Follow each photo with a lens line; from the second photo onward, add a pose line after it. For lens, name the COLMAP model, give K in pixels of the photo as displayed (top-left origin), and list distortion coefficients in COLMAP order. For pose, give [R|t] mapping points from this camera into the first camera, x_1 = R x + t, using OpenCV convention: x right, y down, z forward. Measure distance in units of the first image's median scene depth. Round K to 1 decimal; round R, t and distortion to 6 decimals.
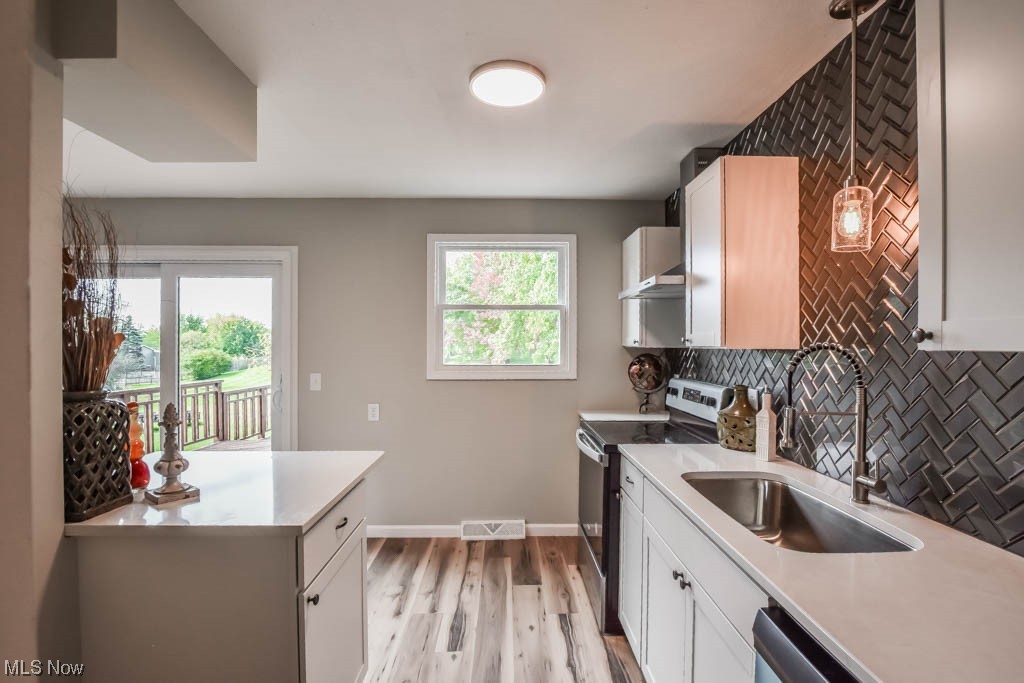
lens RADIAL K [[482.8, 0, 511.3], [0, 482.8, 346.1], [0, 0, 1]] dist [-0.023709, 0.000137]
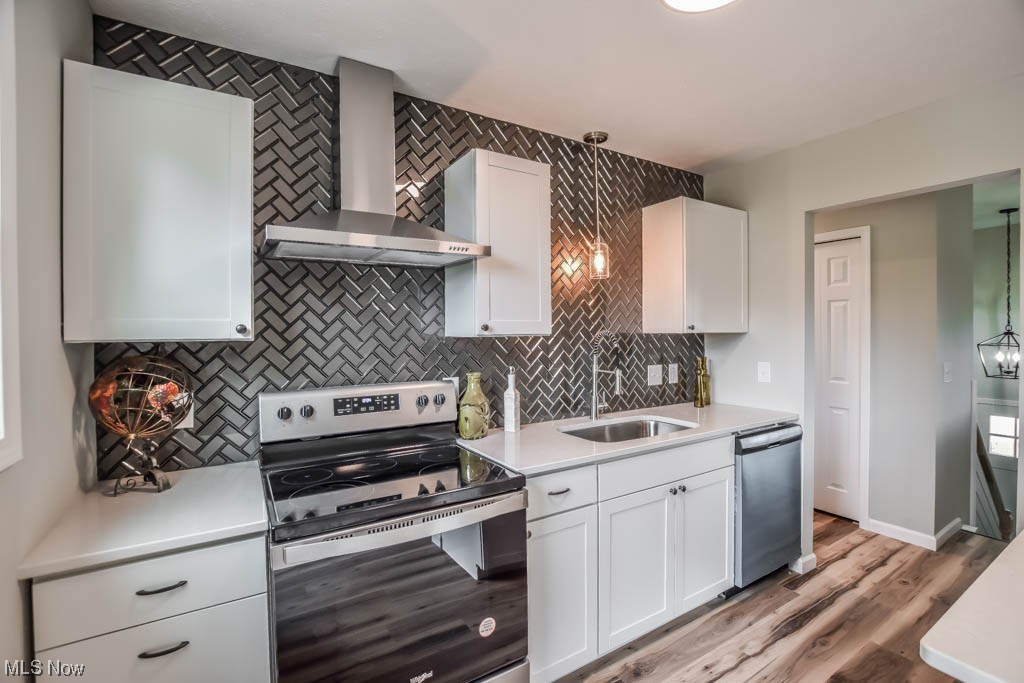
lens RADIAL K [[450.1, 0, 510.3], [0, 450.1, 336.5], [0, 0, 1]] dist [-0.025488, 0.000246]
pose [[-0.506891, -0.008121, 0.861972, -0.289376], [0.011180, 0.999810, 0.015995, -0.005867], [-0.861938, 0.017745, -0.506704, 1.096621]]
